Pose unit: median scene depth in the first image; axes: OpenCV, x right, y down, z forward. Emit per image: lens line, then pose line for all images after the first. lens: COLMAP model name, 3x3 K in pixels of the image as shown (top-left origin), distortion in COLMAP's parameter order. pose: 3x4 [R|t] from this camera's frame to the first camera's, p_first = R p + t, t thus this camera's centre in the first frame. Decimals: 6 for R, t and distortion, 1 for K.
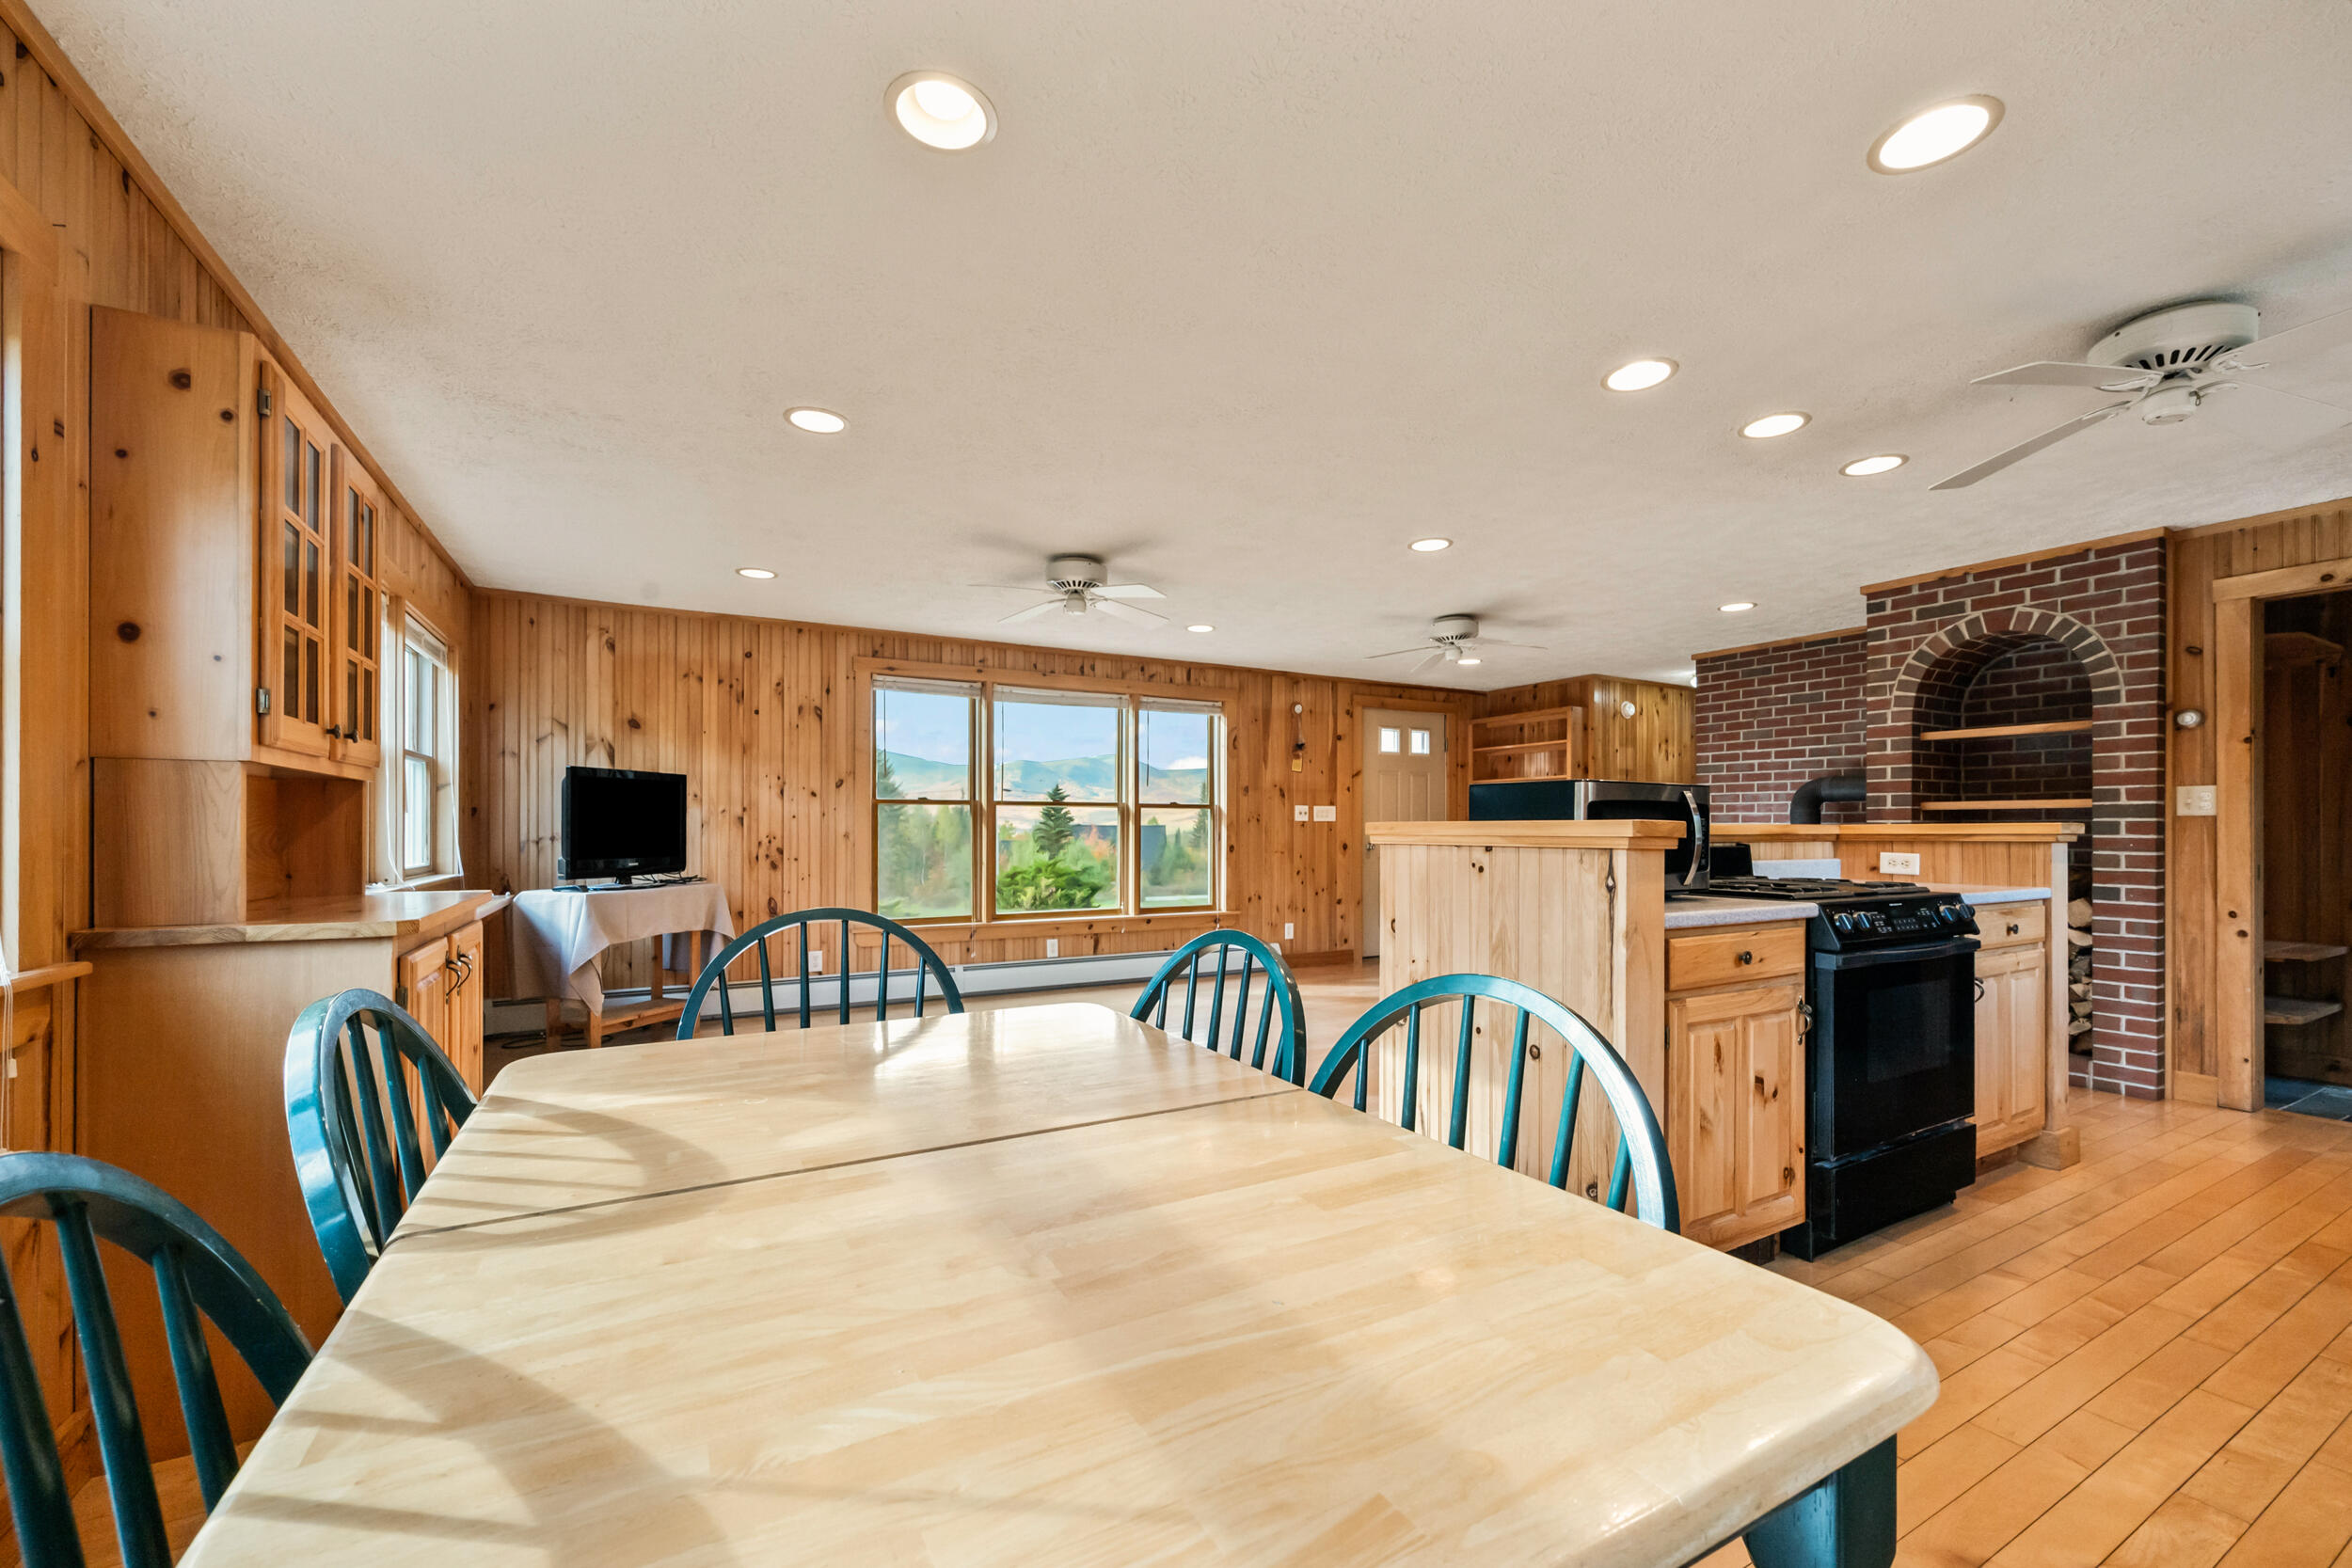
lens RADIAL K [[931.1, 0, 1181.7], [0, 931.1, 825.0], [0, 0, 1]] dist [-0.002972, 0.001363]
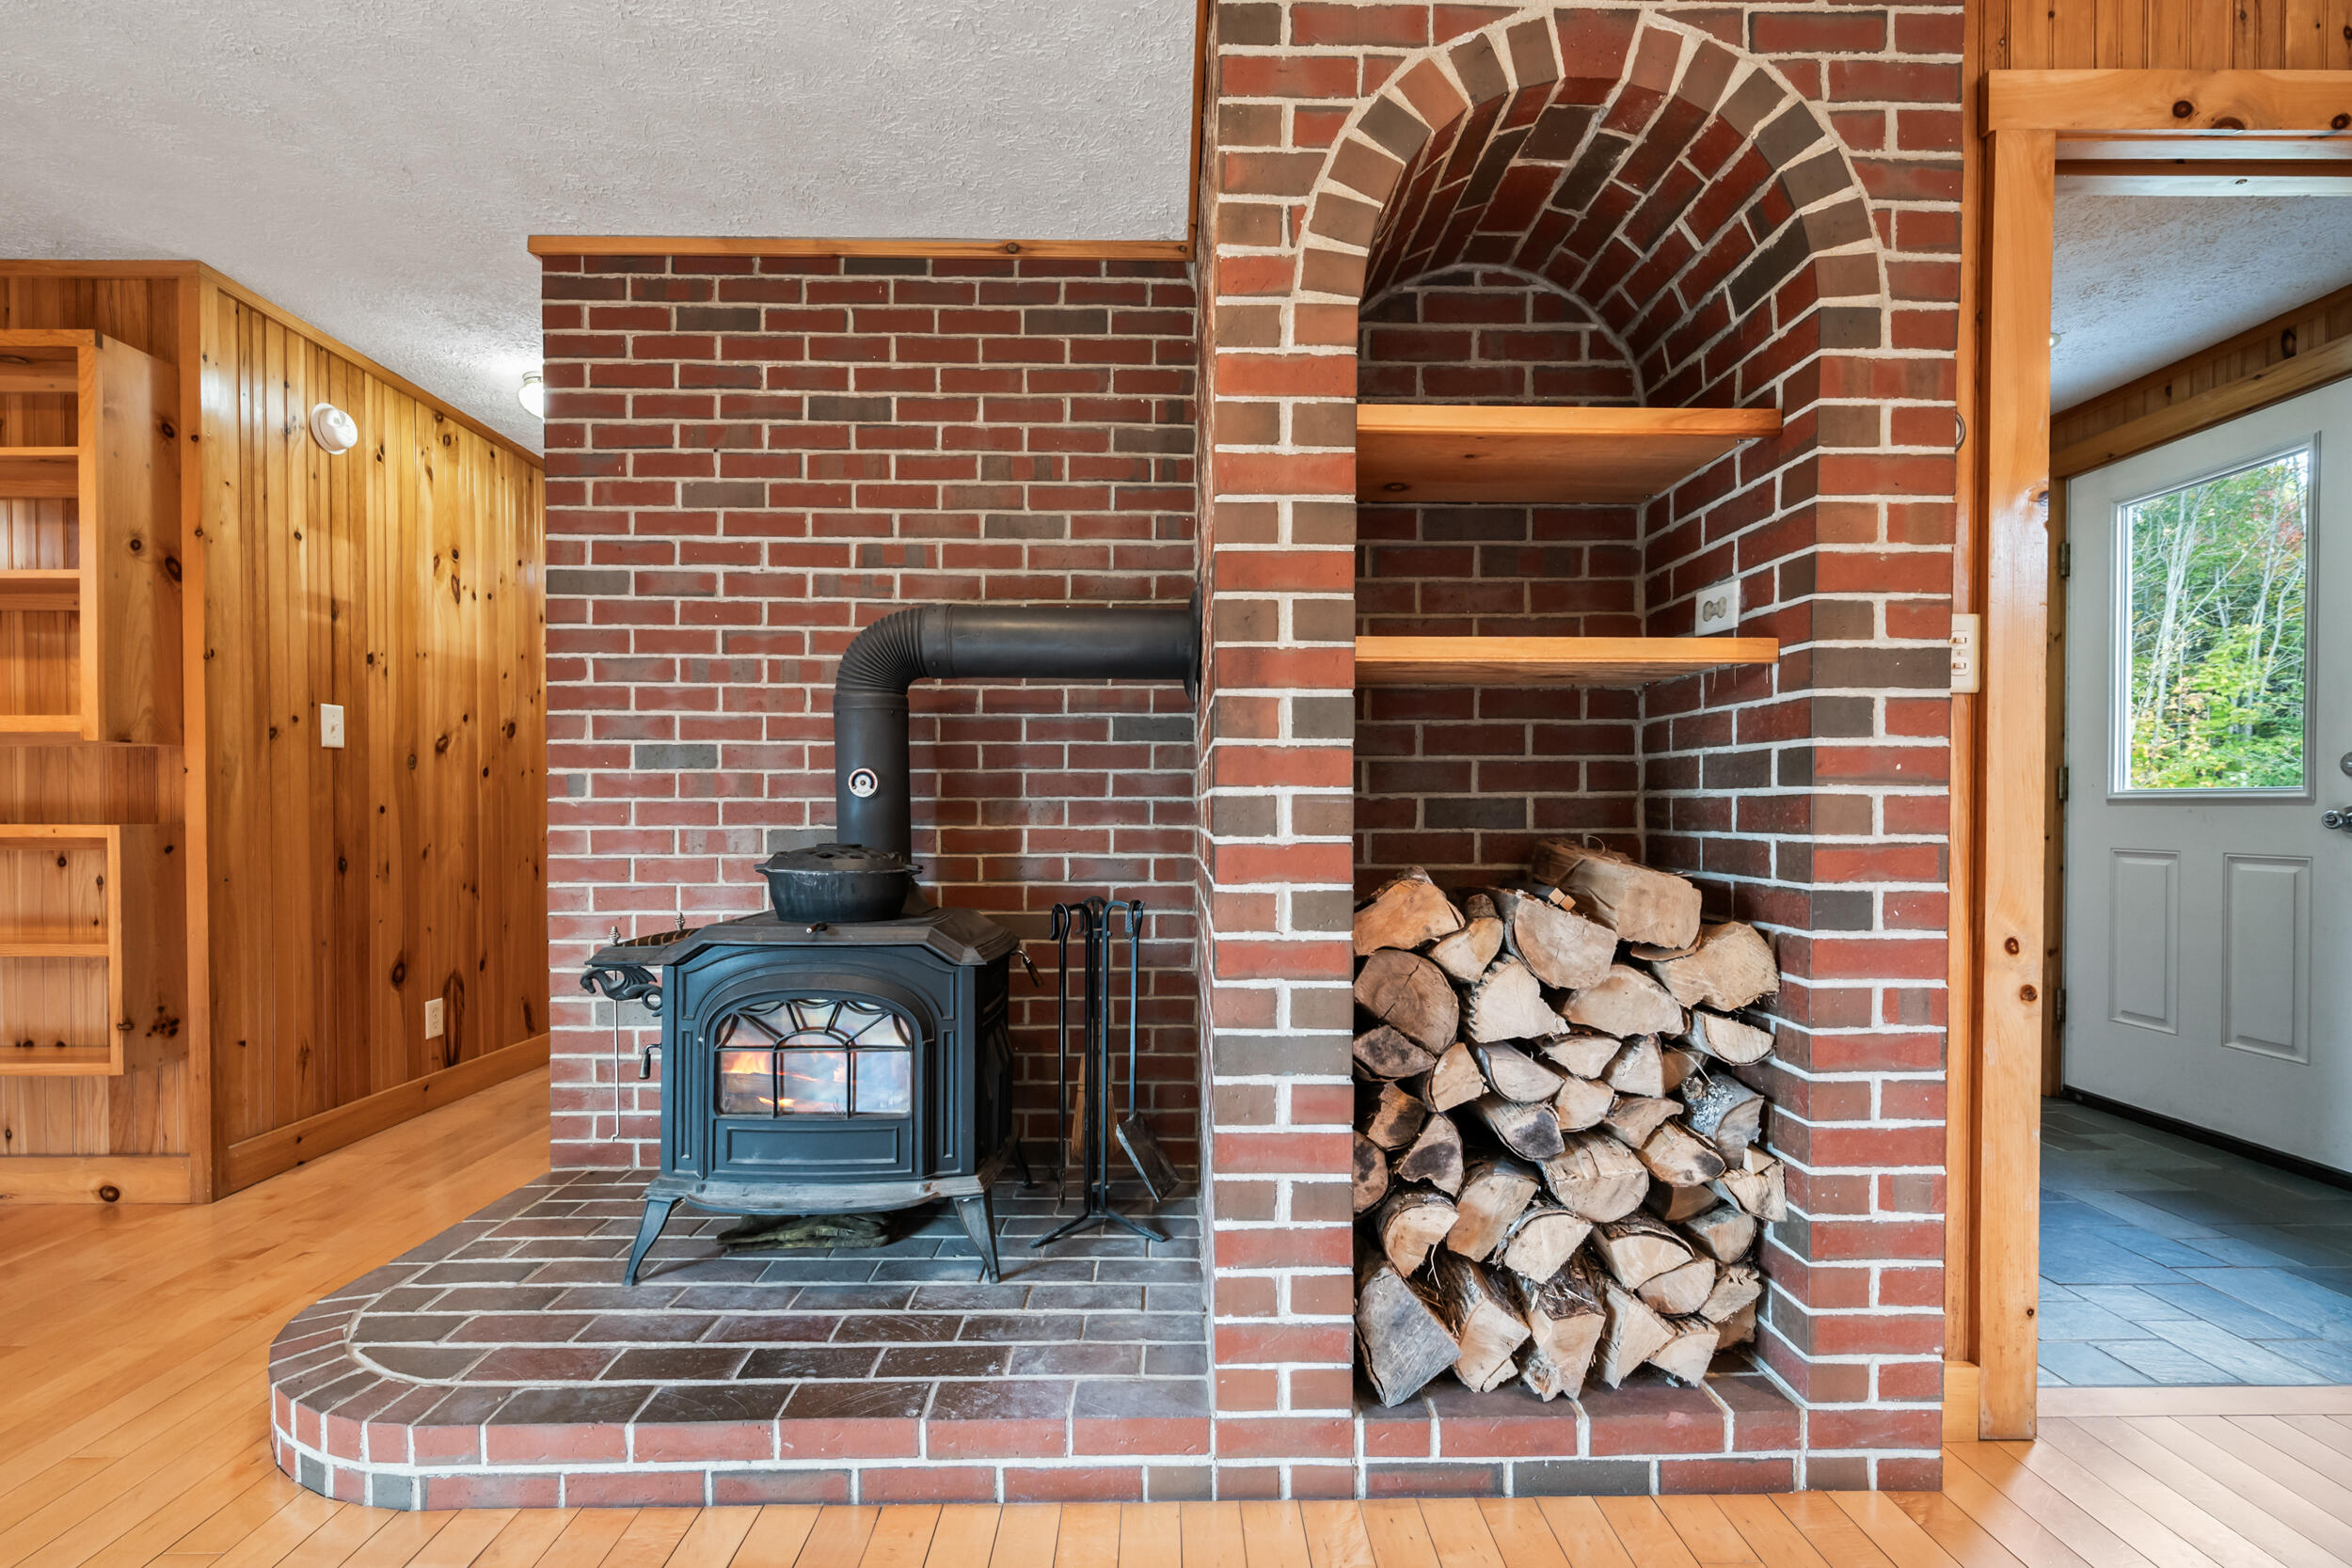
lens RADIAL K [[1043.1, 0, 1179.7], [0, 1043.1, 825.7], [0, 0, 1]] dist [-0.003602, -0.000493]
pose [[0.470749, -0.016006, 0.882122, 0.419941], [-0.001113, 0.999824, 0.018735, 0.027675], [-0.882266, -0.009801, 0.470648, 0.795680]]
